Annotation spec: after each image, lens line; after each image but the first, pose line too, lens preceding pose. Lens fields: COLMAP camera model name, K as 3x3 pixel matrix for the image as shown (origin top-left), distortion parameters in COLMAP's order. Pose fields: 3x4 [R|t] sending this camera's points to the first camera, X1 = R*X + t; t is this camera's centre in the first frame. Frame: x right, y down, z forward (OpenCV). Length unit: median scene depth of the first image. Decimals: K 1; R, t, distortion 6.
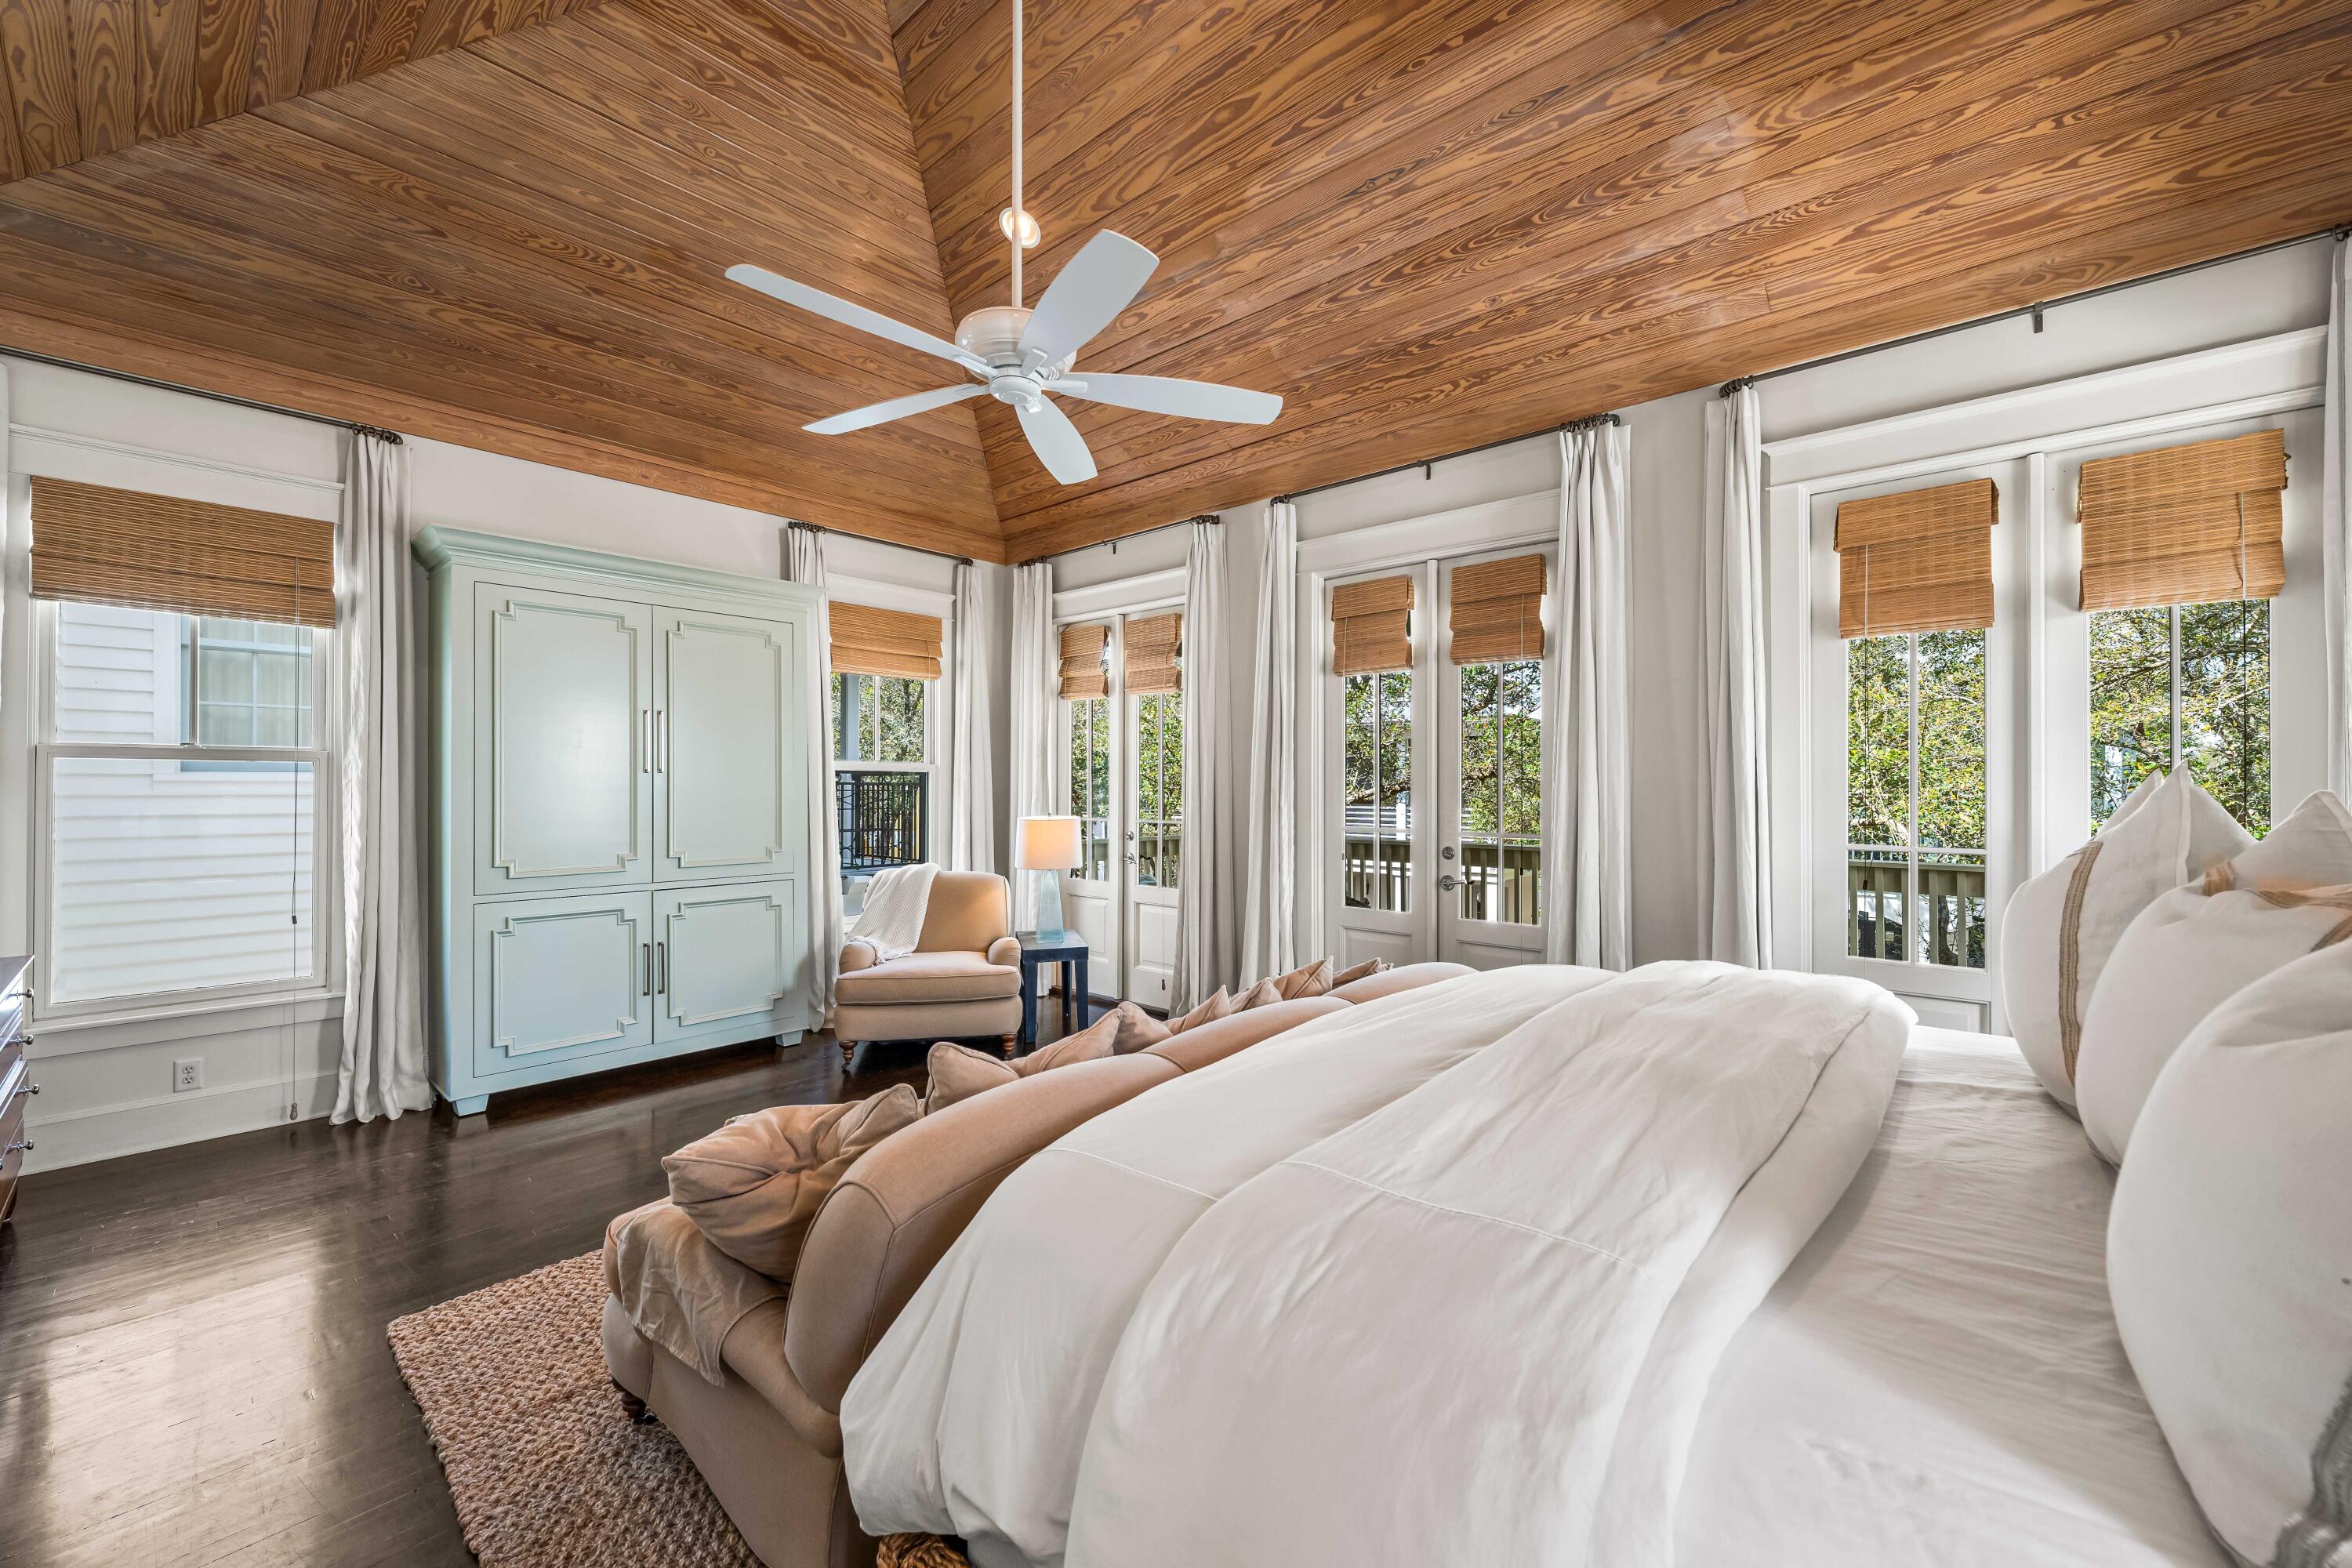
lens RADIAL K [[927.9, 0, 1187.9], [0, 927.9, 797.0], [0, 0, 1]] dist [-0.001616, 0.000080]
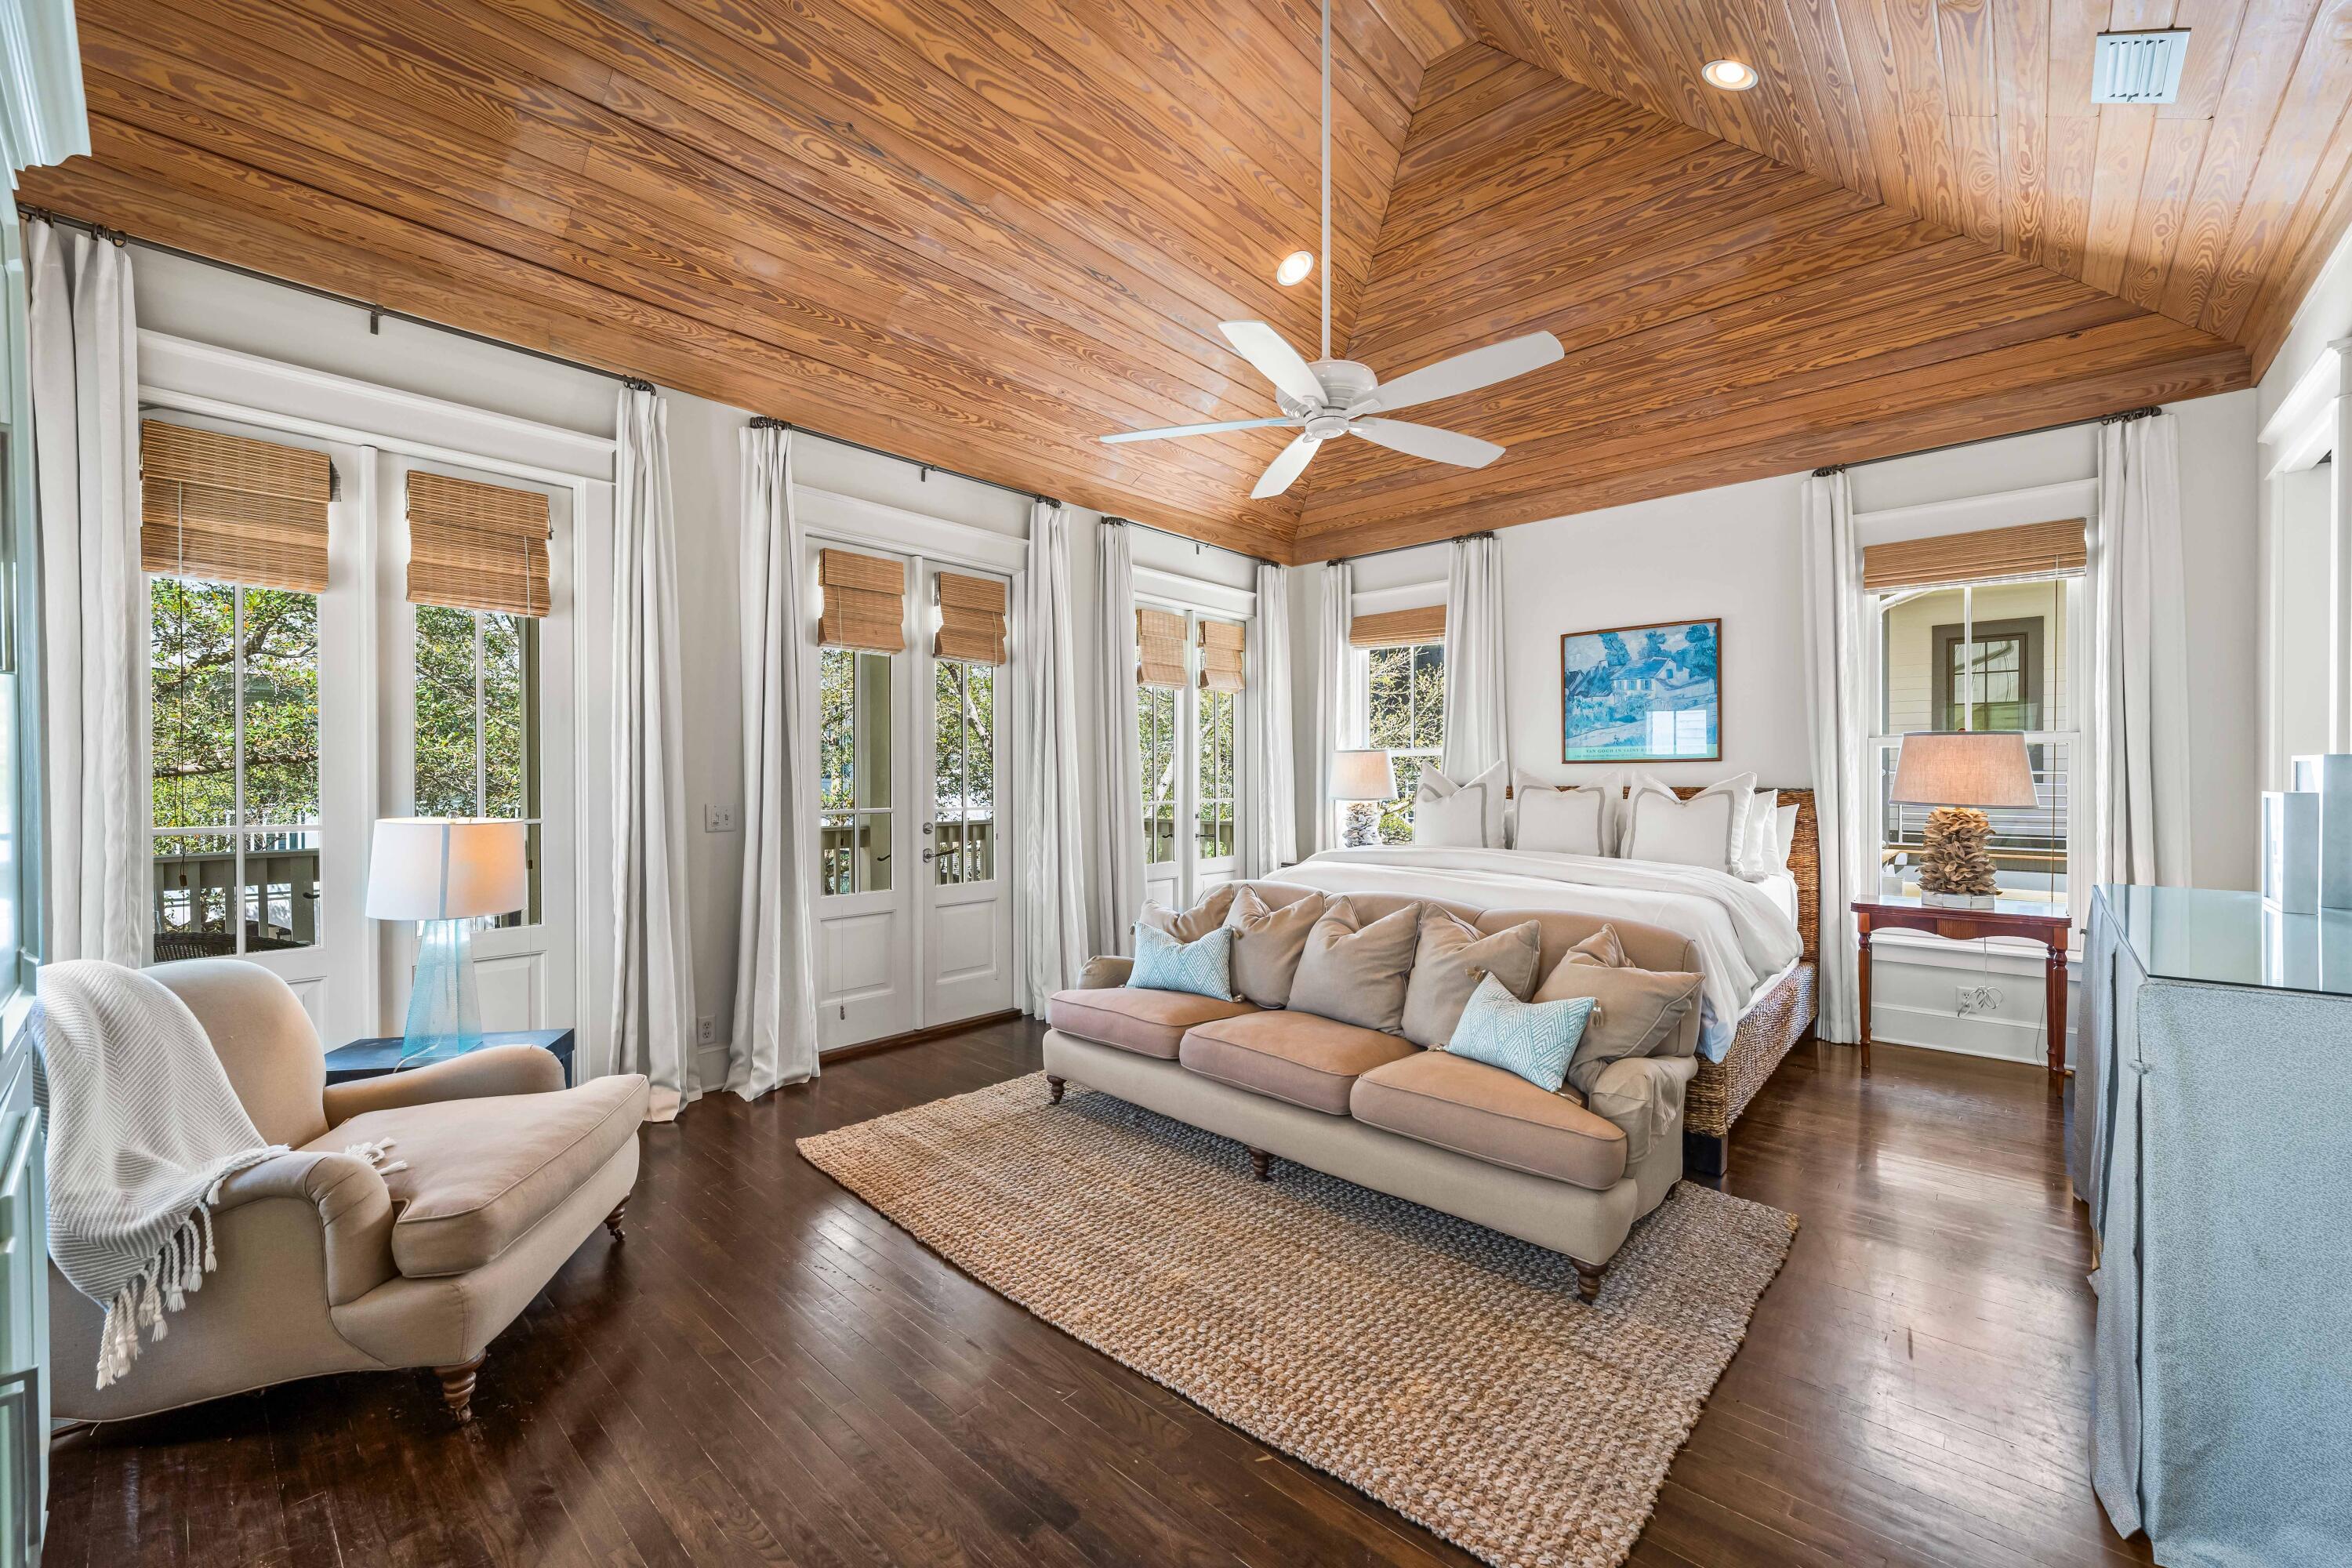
lens RADIAL K [[927.9, 0, 1166.2], [0, 927.9, 775.5], [0, 0, 1]] dist [-0.001616, 0.000080]
pose [[0.025157, -0.002171, 0.999681, -0.849255], [0.007286, 0.999971, 0.001988, -0.005637], [-0.999657, 0.007234, 0.025172, 0.741045]]
